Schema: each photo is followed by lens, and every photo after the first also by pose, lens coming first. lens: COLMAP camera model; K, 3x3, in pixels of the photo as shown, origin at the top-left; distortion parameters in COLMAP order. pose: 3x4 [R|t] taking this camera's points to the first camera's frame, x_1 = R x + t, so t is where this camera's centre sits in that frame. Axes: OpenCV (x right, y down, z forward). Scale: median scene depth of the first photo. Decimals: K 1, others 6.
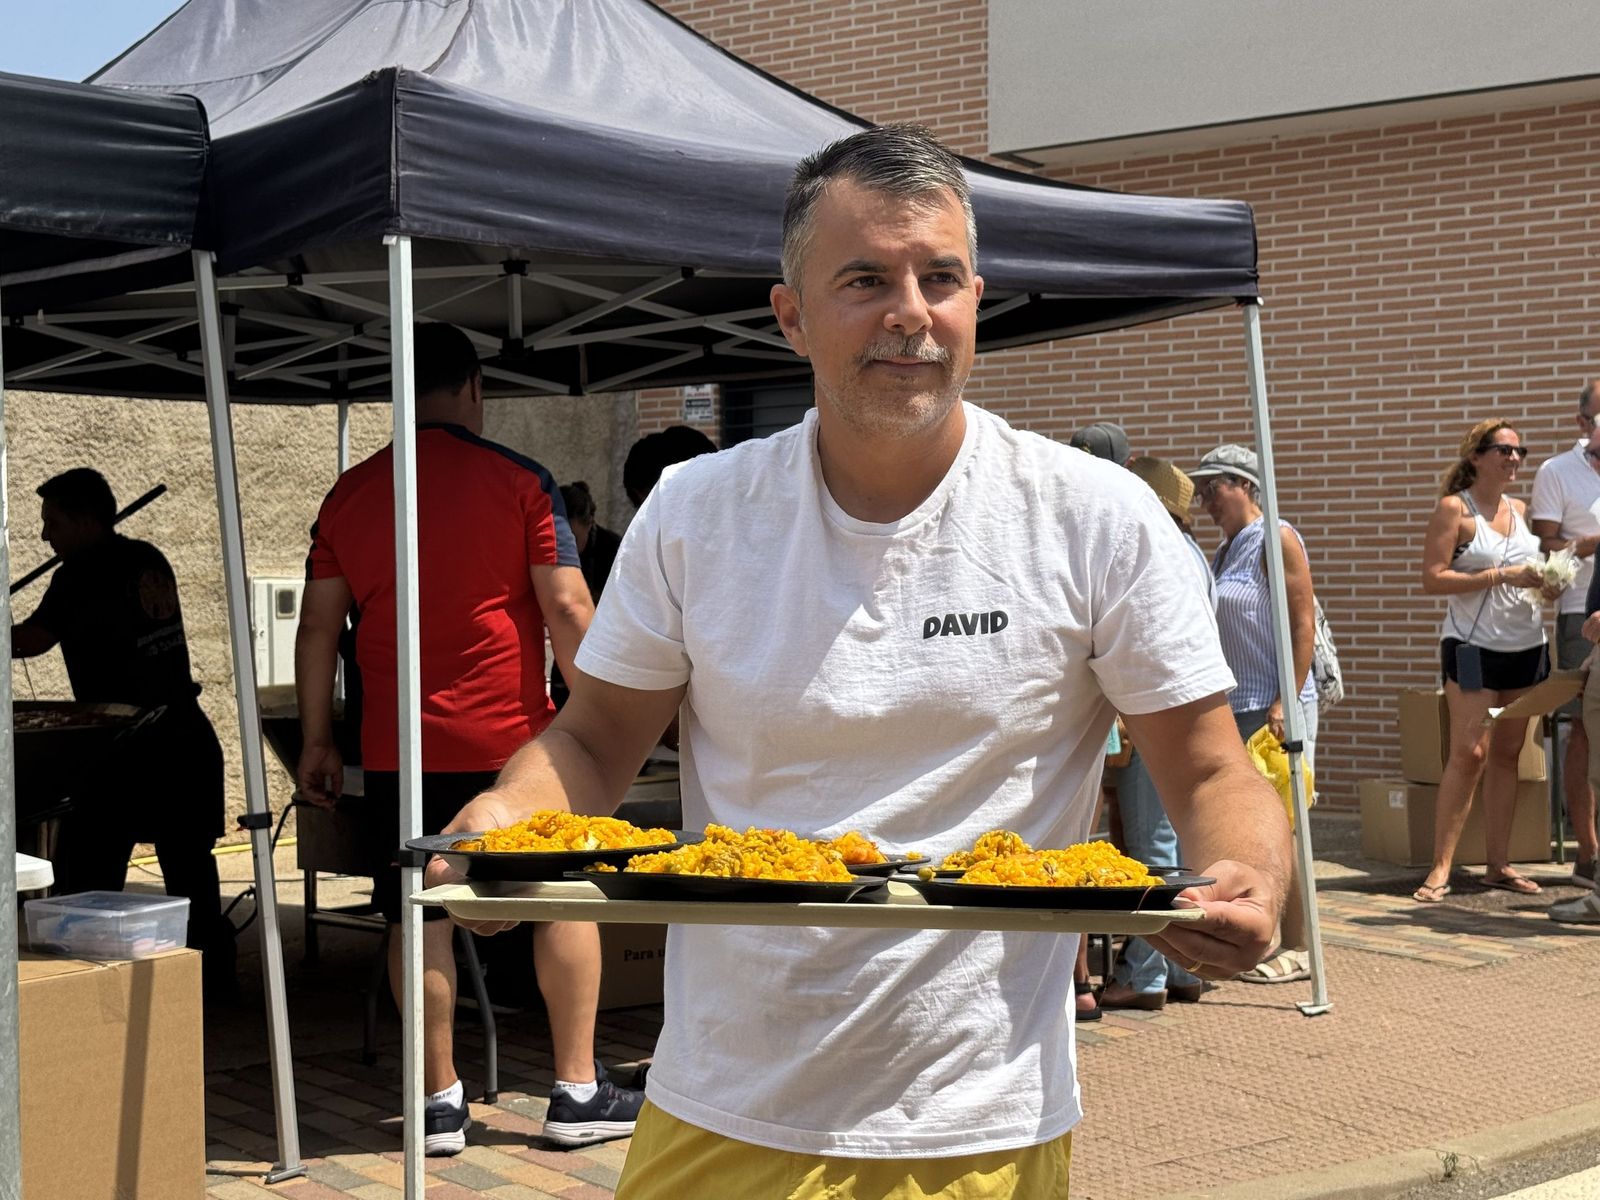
lens RADIAL K [[2469.2, 0, 795.9], [0, 2469.2, 609.9], [0, 0, 1]] dist [0.173139, 0.000000]
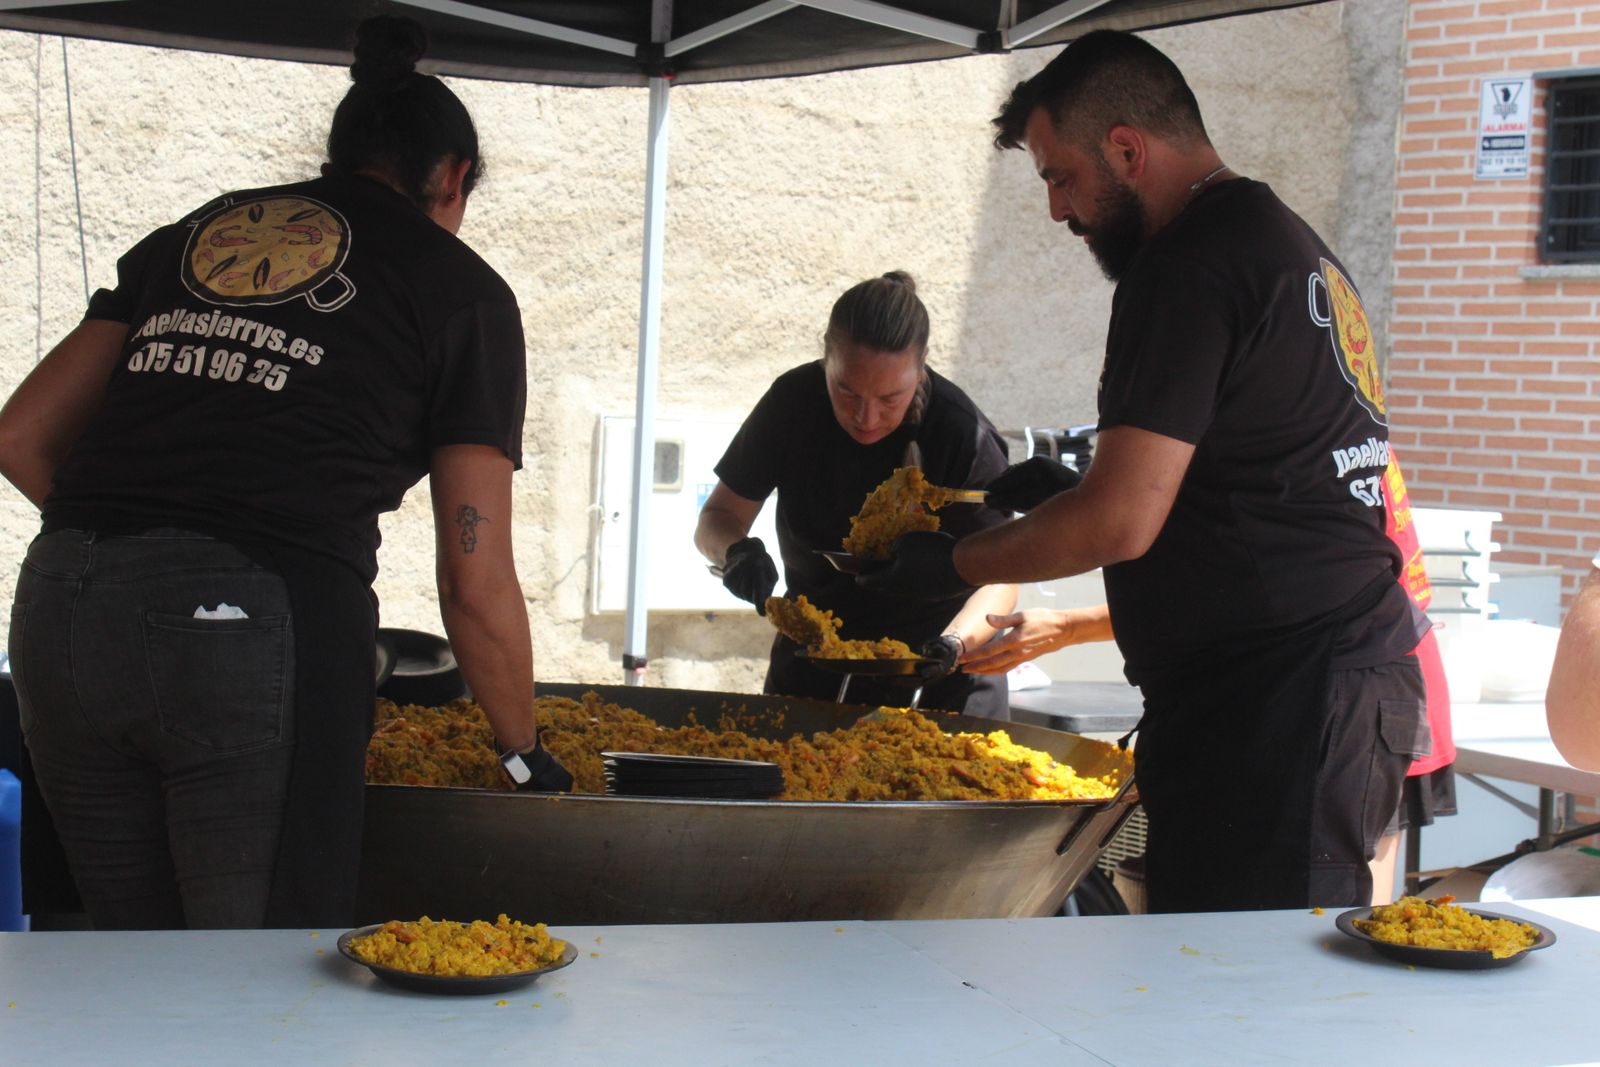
lens RADIAL K [[3165.7, 0, 786.1], [0, 3165.7, 536.5], [0, 0, 1]] dist [0.027873, 0.000000]
pose [[0.938563, 0.068717, -0.338197, 0.064350], [-0.062982, 0.997624, 0.027915, -0.008460], [0.339311, -0.004900, 0.940661, 0.350651]]
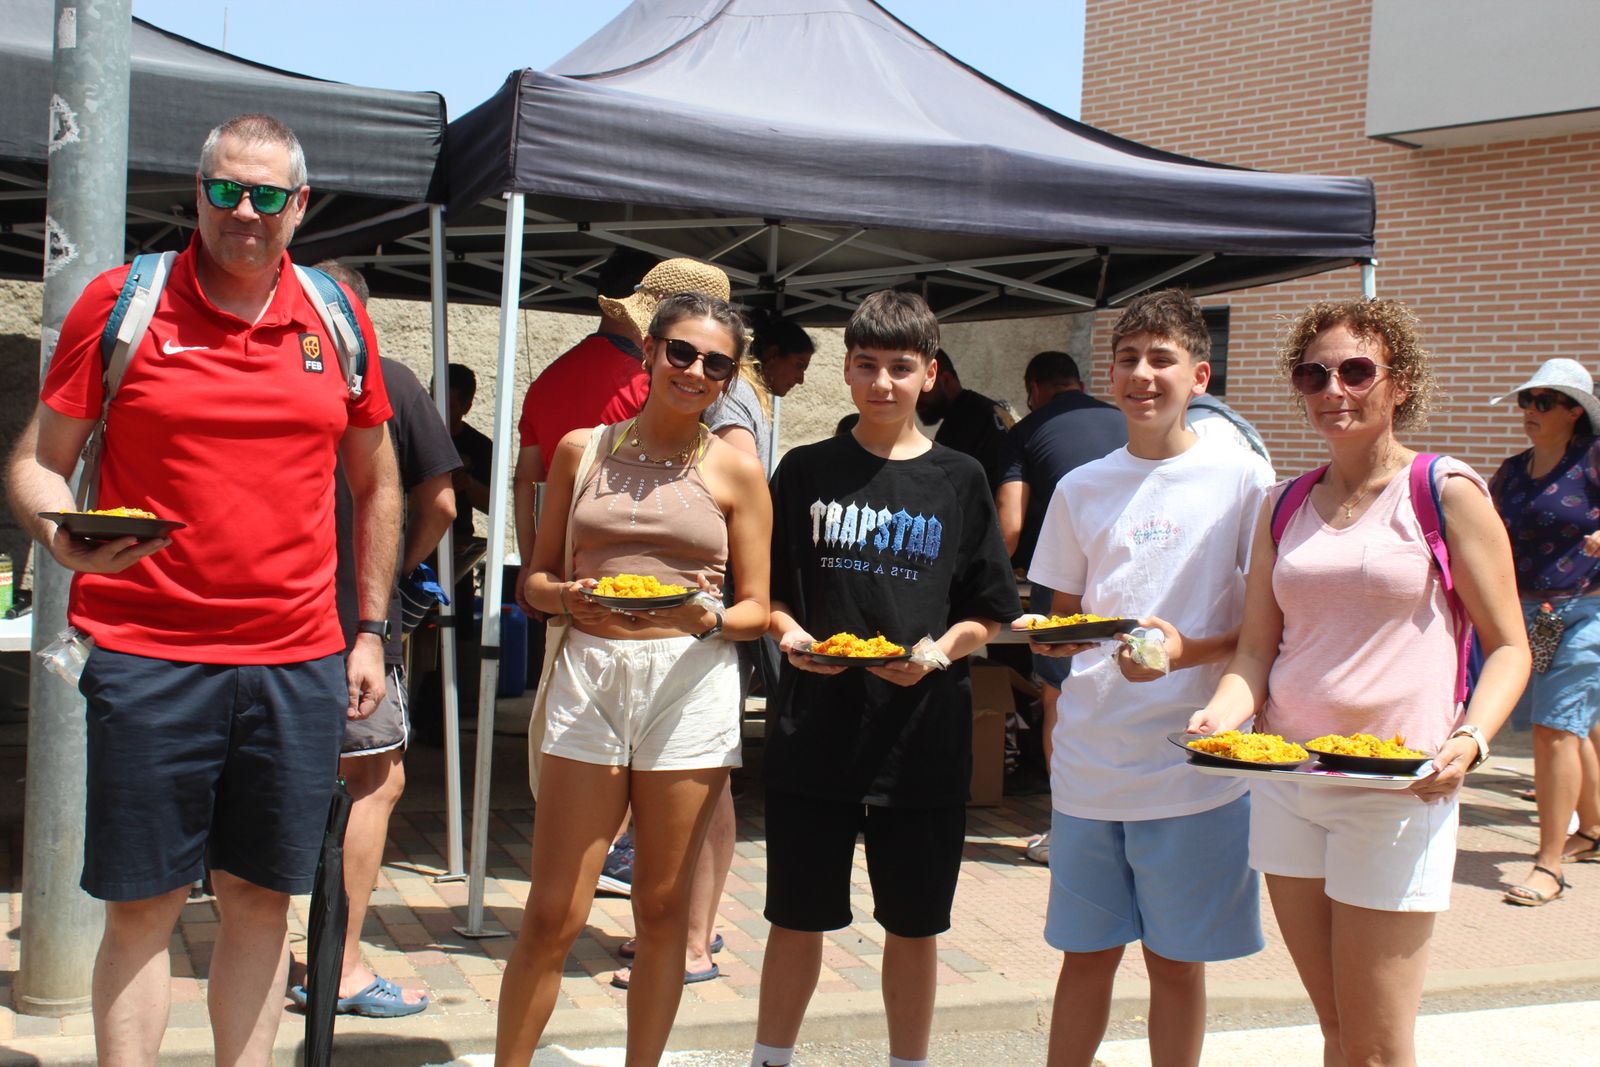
lens RADIAL K [[2104.8, 0, 810.9], [0, 2104.8, 505.2], [0, 0, 1]] dist [-0.046404, 0.000000]
pose [[0.946728, 0.061149, -0.316174, 0.163046], [-0.063200, 0.997994, 0.003772, 0.002201], [0.315770, 0.016412, 0.948694, -0.012494]]
